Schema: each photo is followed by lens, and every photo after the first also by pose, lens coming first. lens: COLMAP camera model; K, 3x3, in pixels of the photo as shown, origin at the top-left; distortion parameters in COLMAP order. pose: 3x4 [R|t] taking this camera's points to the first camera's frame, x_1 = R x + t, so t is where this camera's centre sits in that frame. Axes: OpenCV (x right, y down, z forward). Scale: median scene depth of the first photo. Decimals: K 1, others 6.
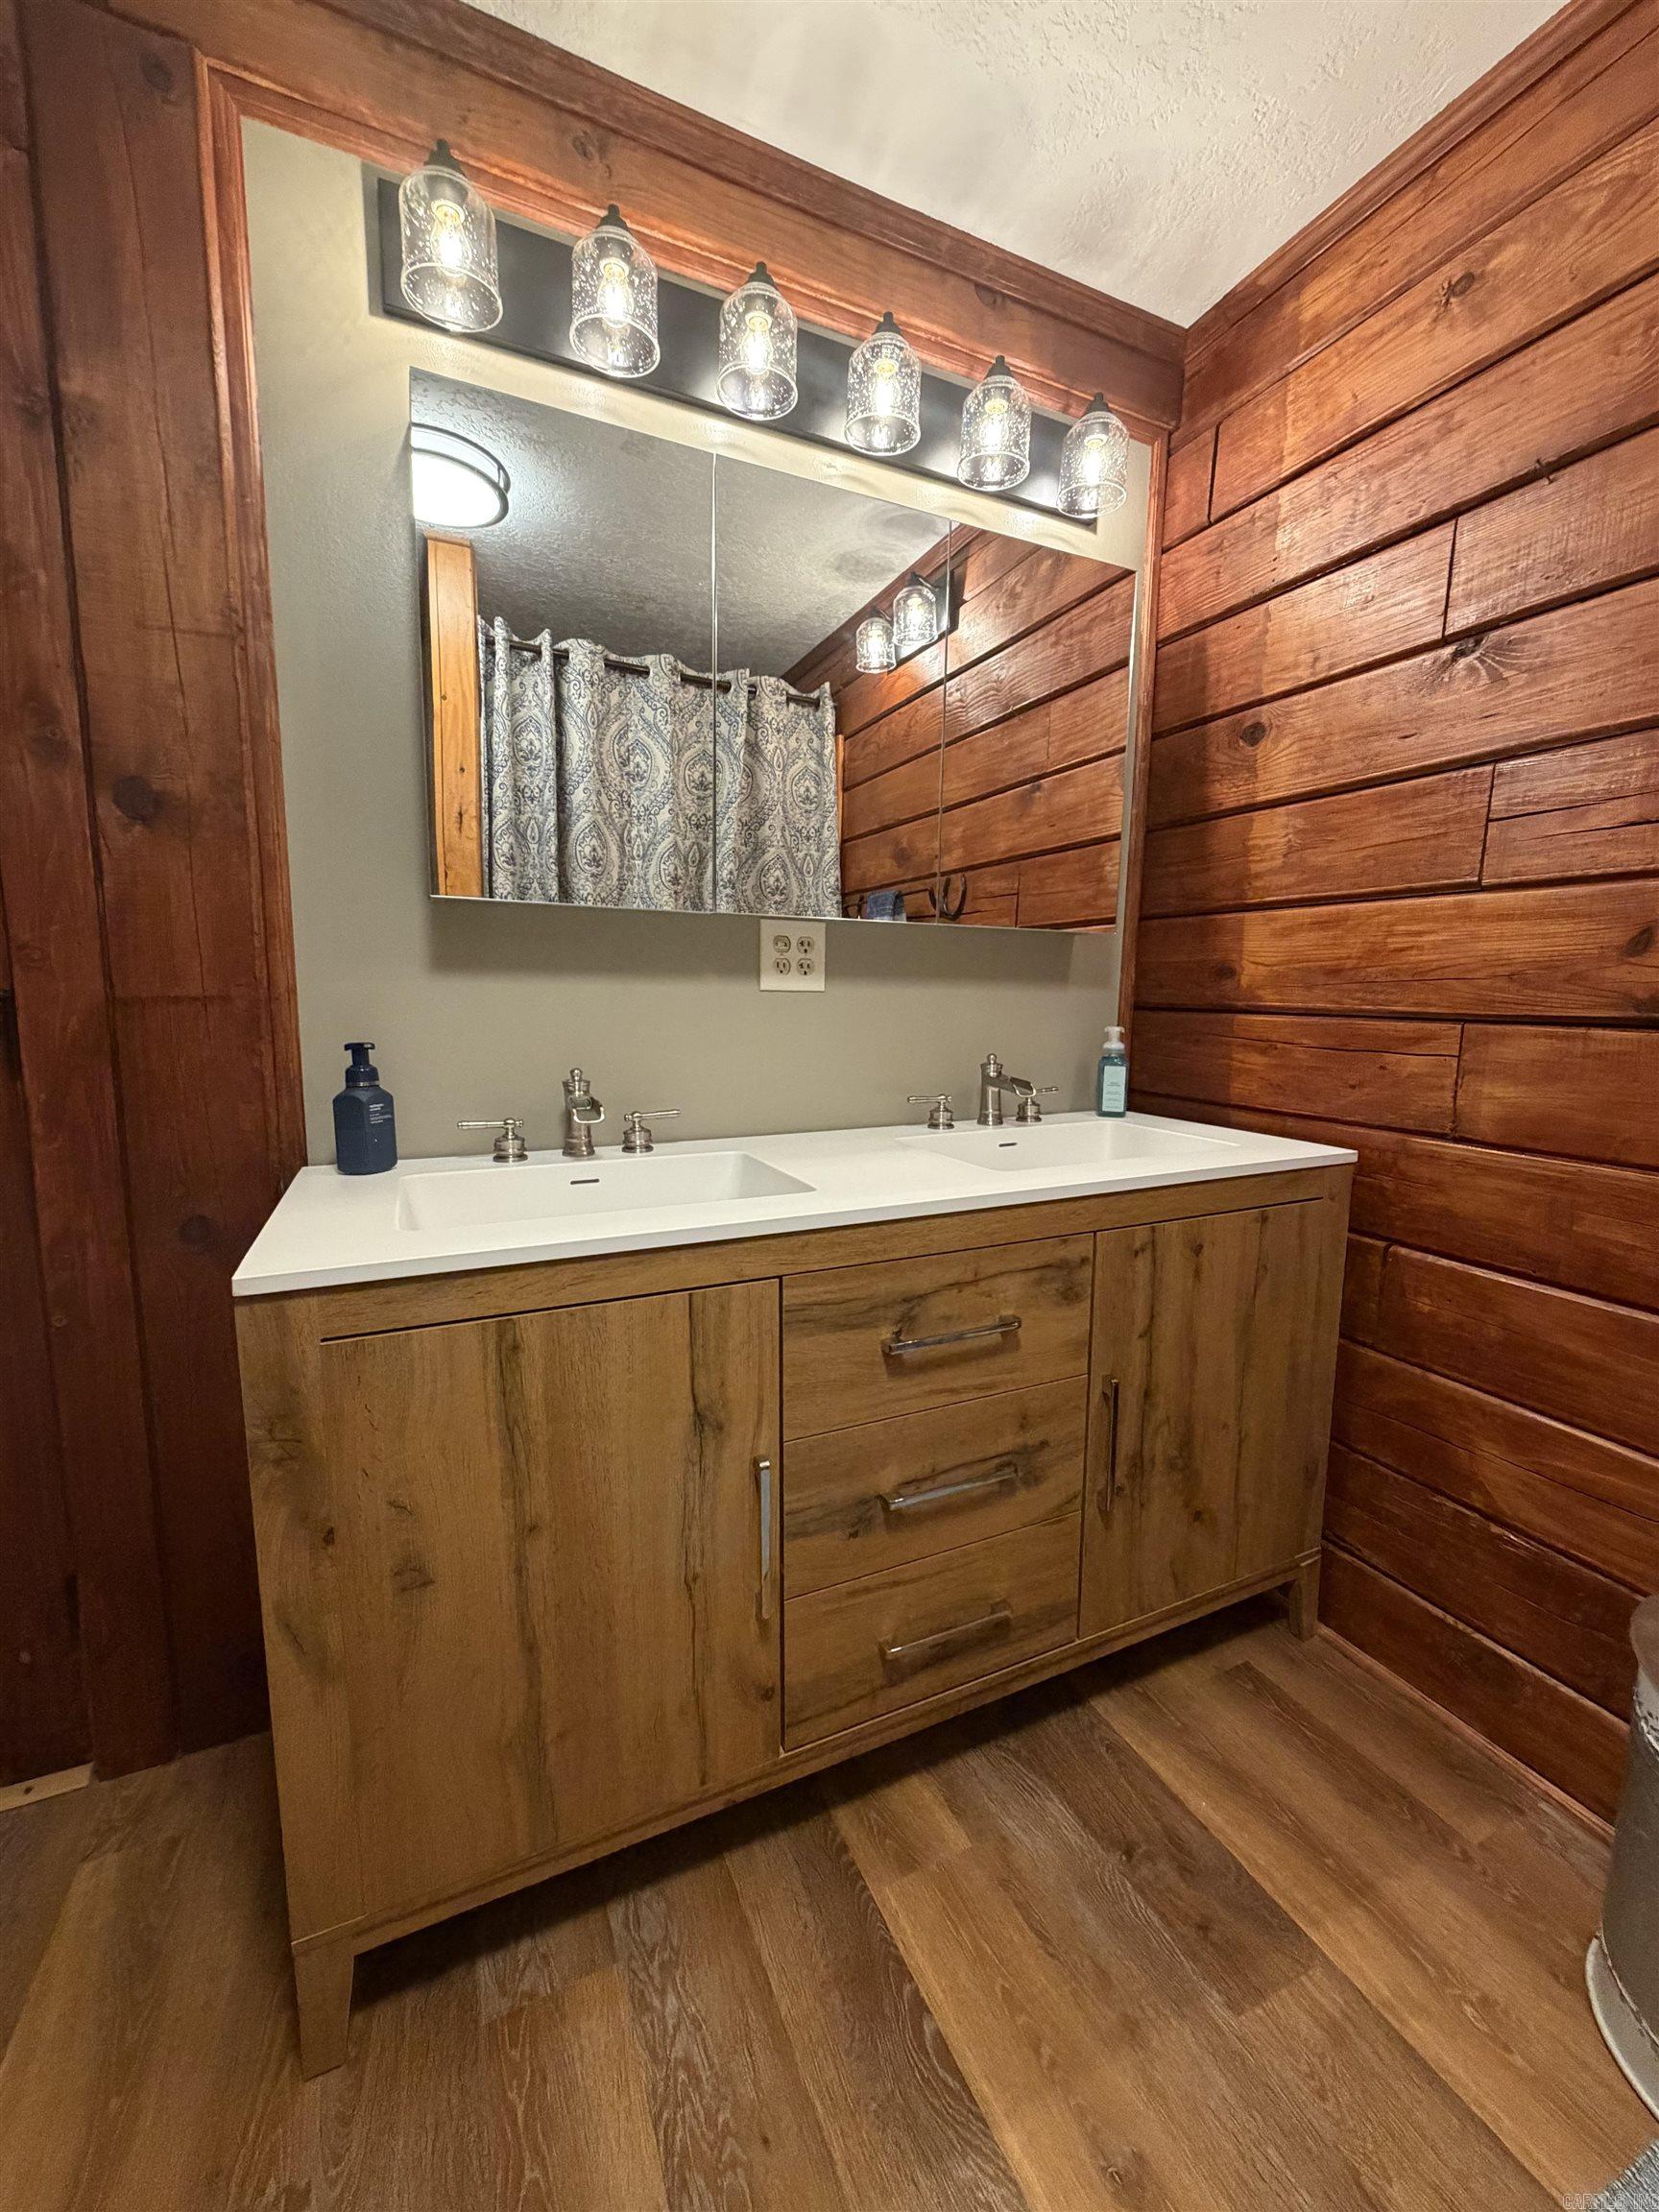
lens RADIAL K [[877.6, 0, 837.6], [0, 877.6, 1104.8], [0, 0, 1]] dist [-0.003007, 0.001276]
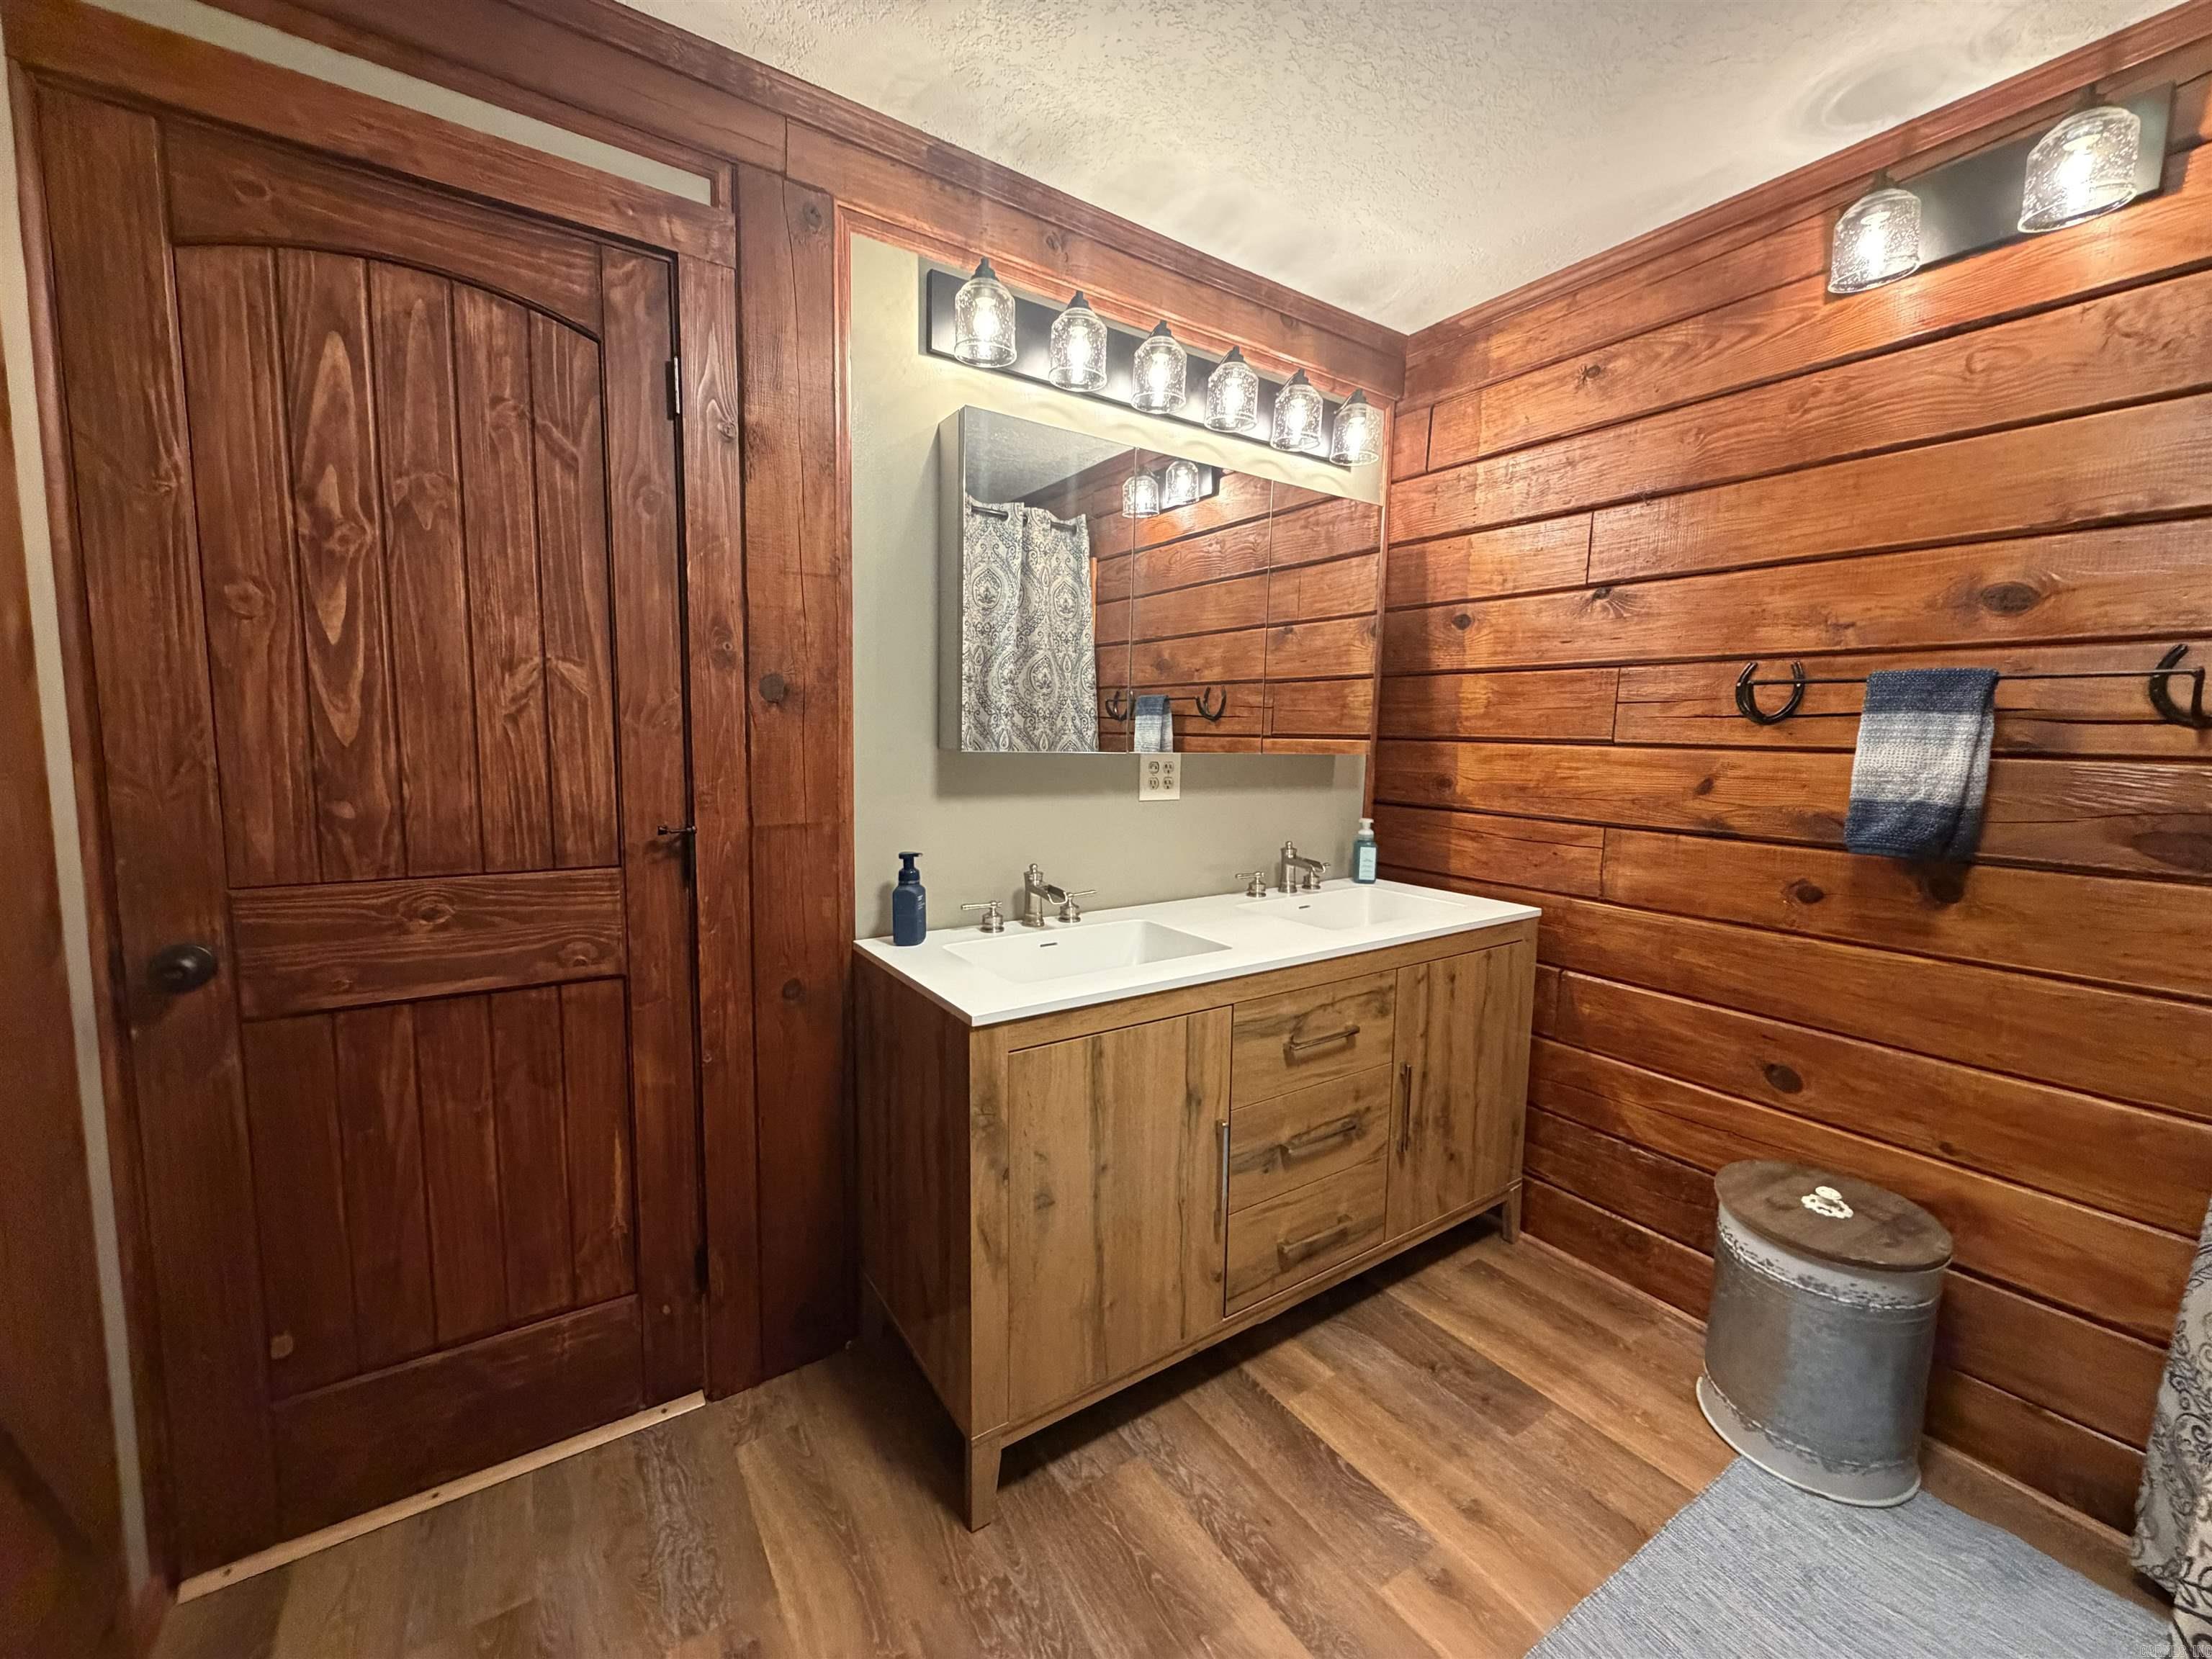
lens RADIAL K [[877.6, 0, 1100.0], [0, 877.6, 818.9], [0, 0, 1]] dist [-0.003007, 0.001276]
pose [[0.988984, -0.008490, 0.147778, -0.450474], [0.012560, 0.999567, -0.026624, -0.085009], [-0.147488, 0.028187, 0.988662, -0.458567]]
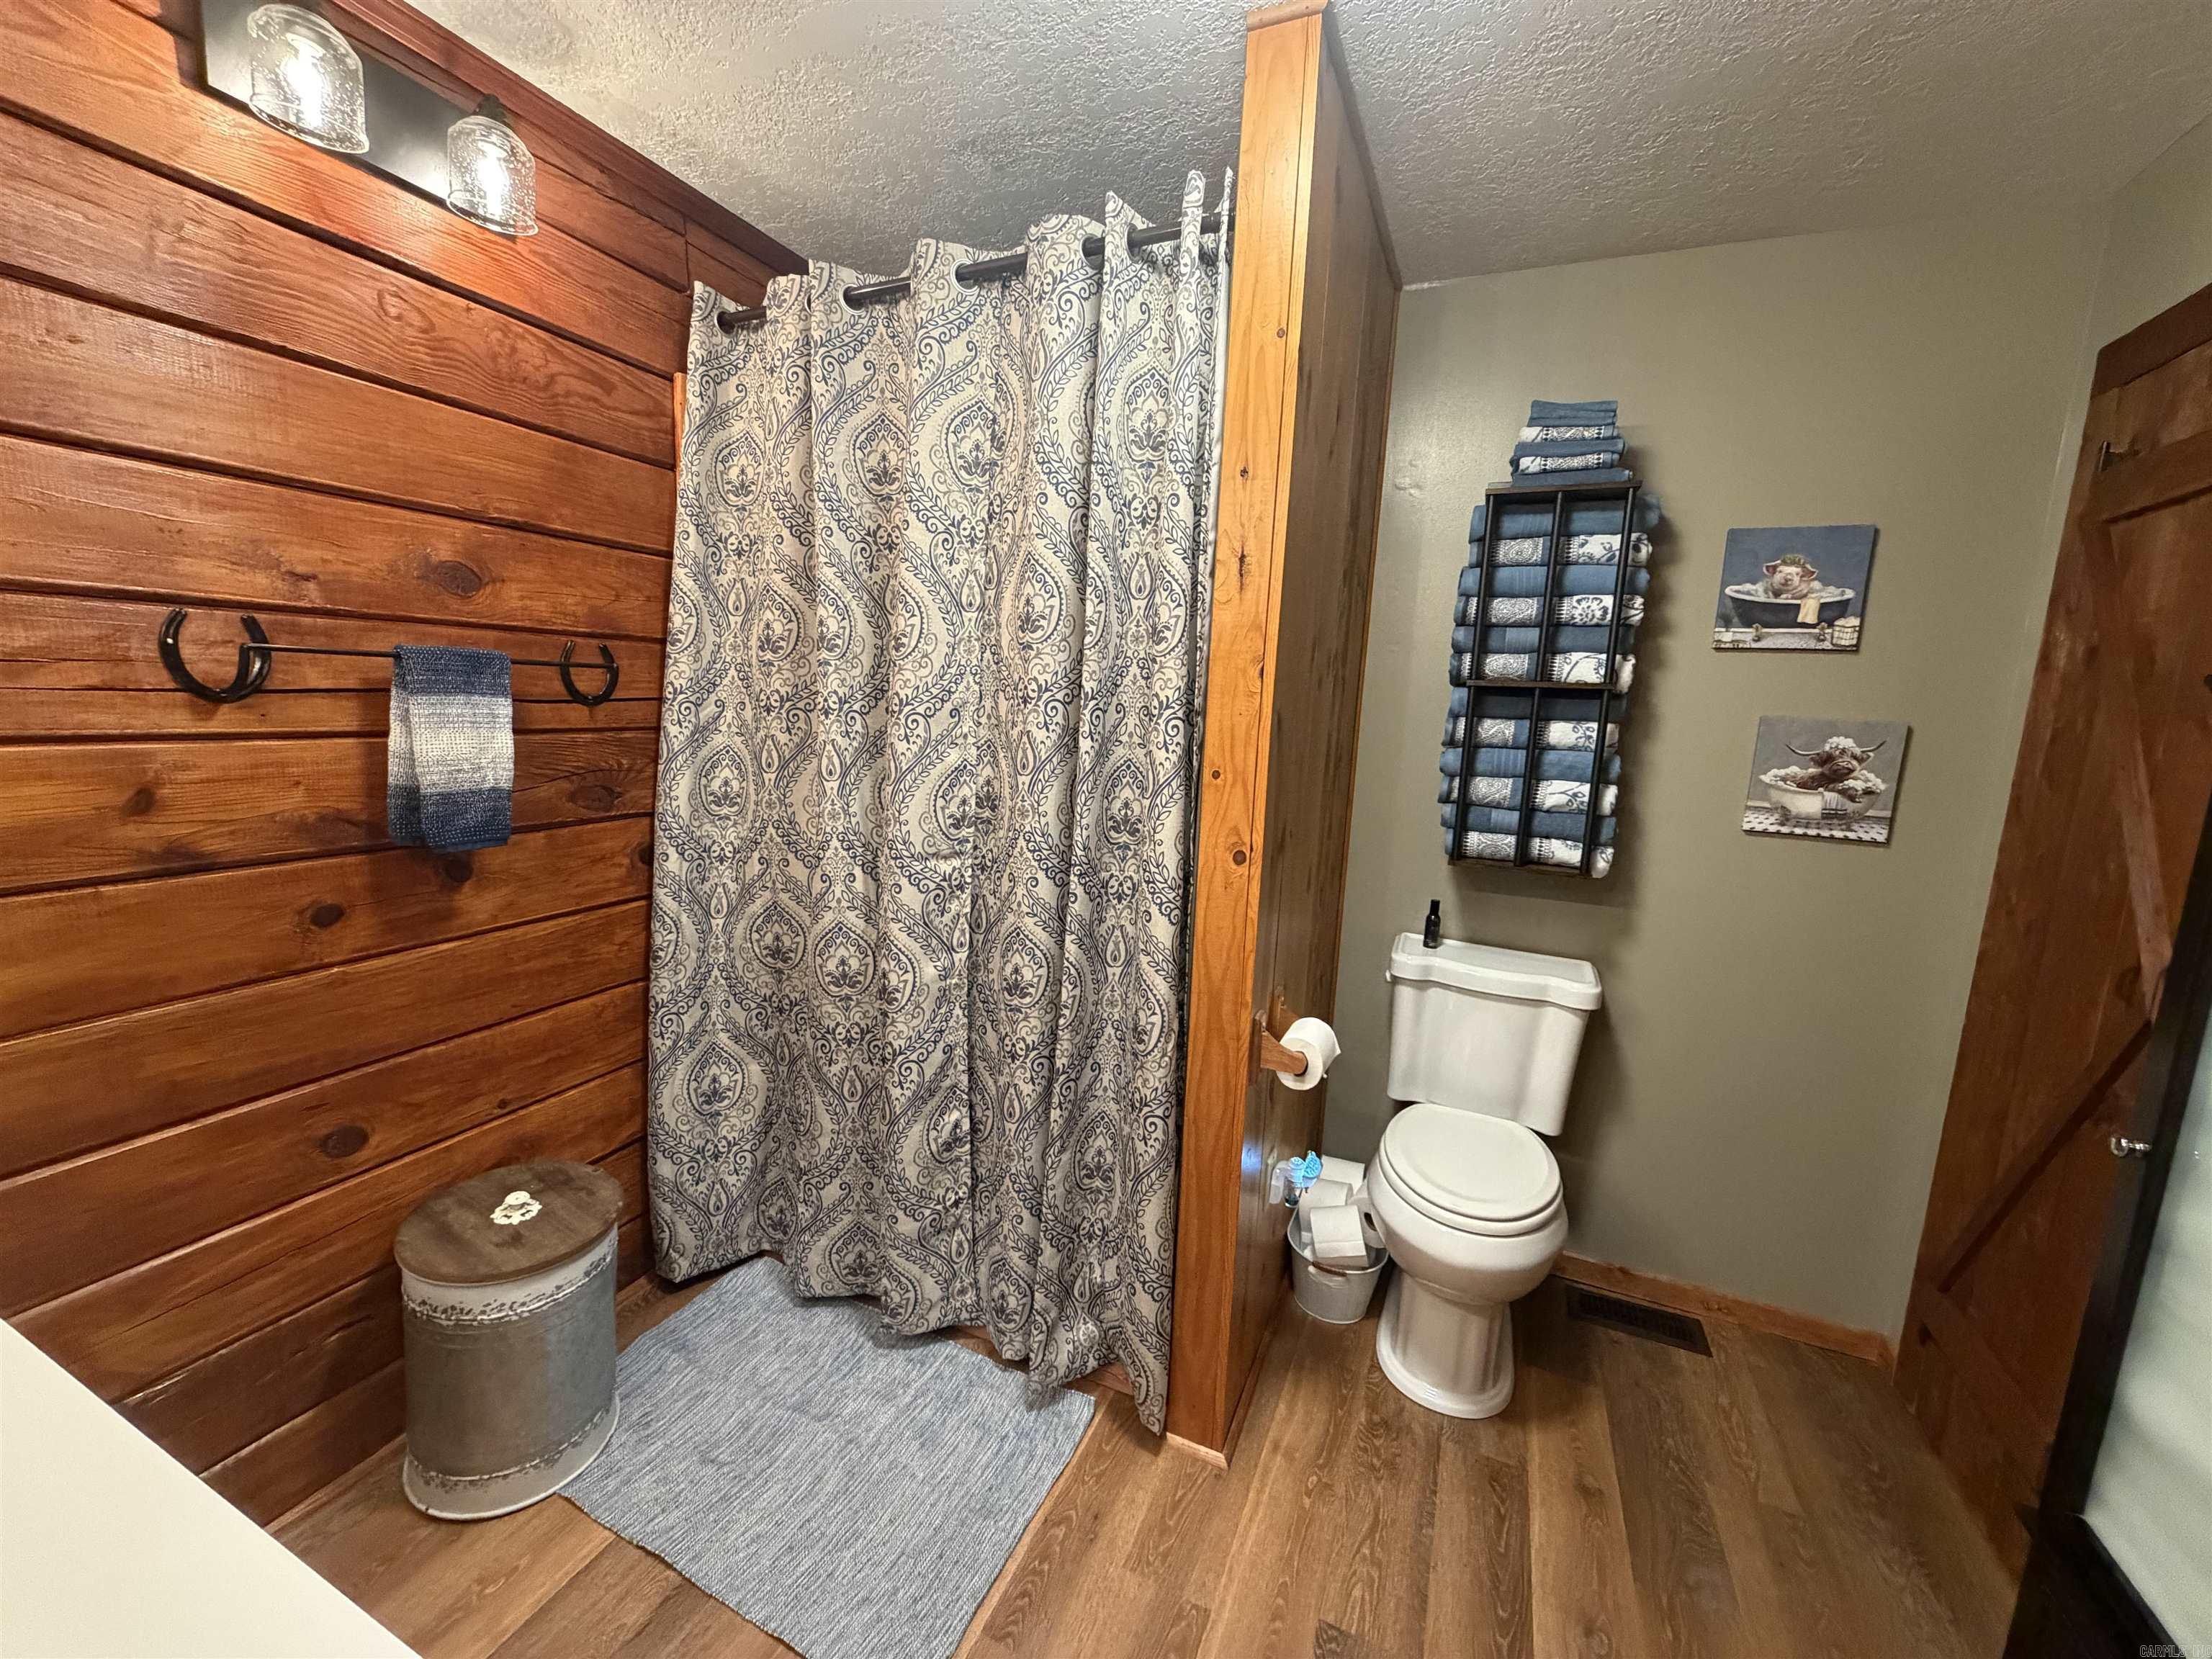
lens RADIAL K [[877.6, 0, 1100.1], [0, 877.6, 827.9], [0, 0, 1]] dist [-0.003007, 0.001276]
pose [[-0.650292, -0.159411, 0.742771, -0.584546], [0.043852, 0.968229, 0.246190, -0.334722], [-0.758418, 0.192668, -0.622641, 0.717903]]
